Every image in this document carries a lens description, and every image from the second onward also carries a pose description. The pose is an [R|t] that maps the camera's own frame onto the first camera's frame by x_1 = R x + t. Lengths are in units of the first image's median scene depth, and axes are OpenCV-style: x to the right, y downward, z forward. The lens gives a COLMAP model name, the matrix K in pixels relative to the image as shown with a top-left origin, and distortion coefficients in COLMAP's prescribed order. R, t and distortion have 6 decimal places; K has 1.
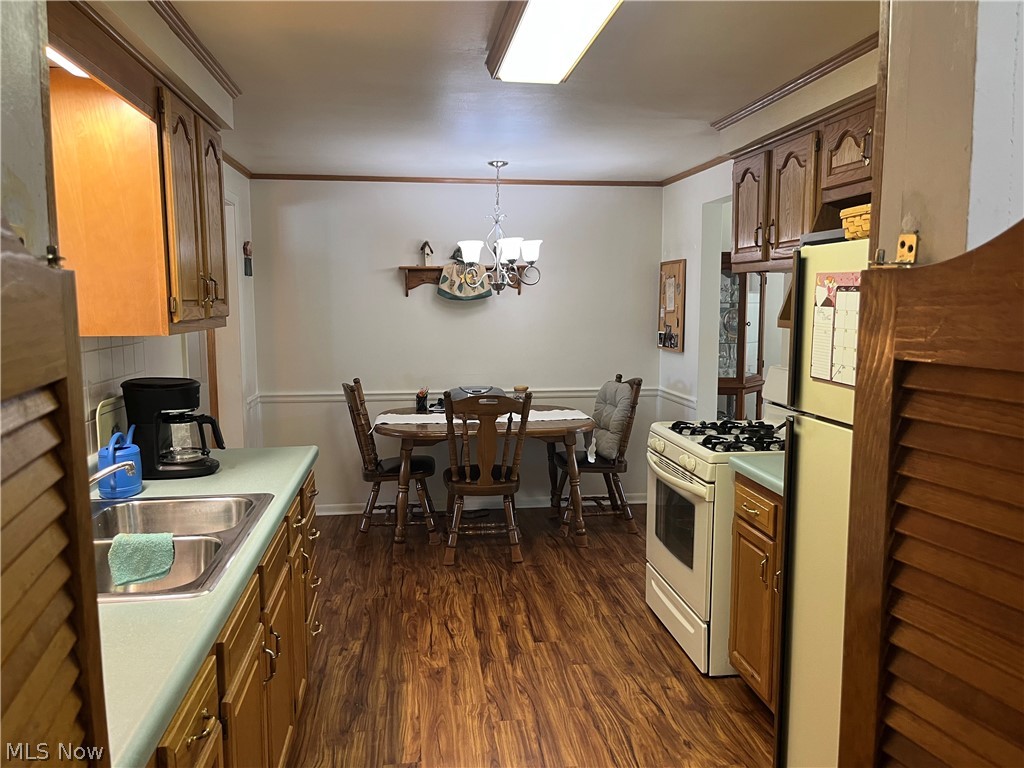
lens RADIAL K [[774.7, 0, 513.6], [0, 774.7, 387.5], [0, 0, 1]] dist [0.040326, -0.069806]
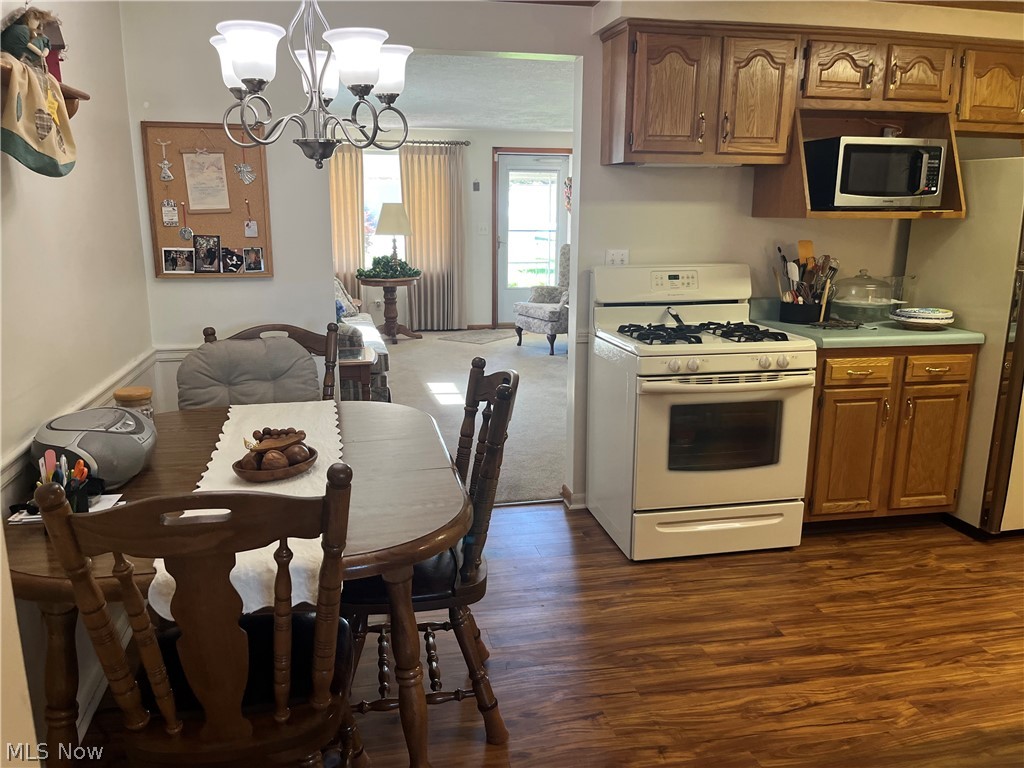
lens RADIAL K [[774.7, 0, 503.3], [0, 774.7, 380.8], [0, 0, 1]] dist [0.040326, -0.069806]
pose [[-0.061558, -0.211631, 0.975409, -0.739083], [0.110474, 0.969813, 0.217389, -0.134567], [-0.991971, 0.121140, -0.036320, 1.426124]]
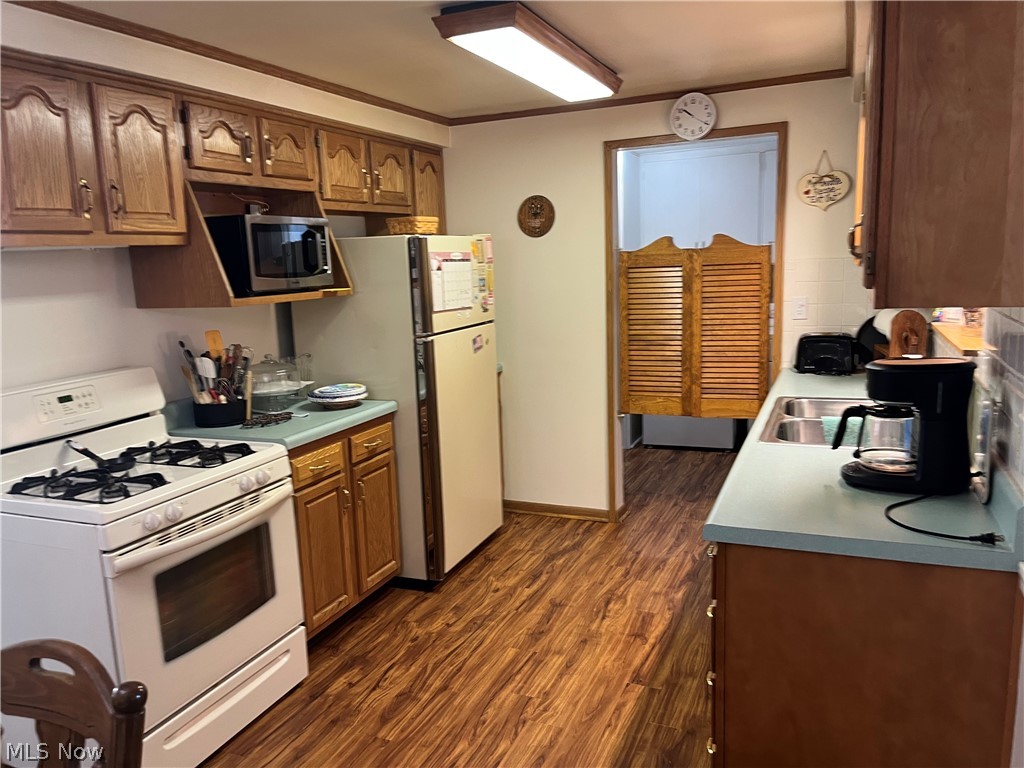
lens RADIAL K [[774.7, 0, 508.0], [0, 774.7, 389.7], [0, 0, 1]] dist [0.040326, -0.069806]
pose [[-0.859307, -0.049482, 0.509062, -0.428086], [0.101025, 0.959279, 0.263776, -0.187923], [-0.501384, 0.278093, -0.819316, 1.560426]]
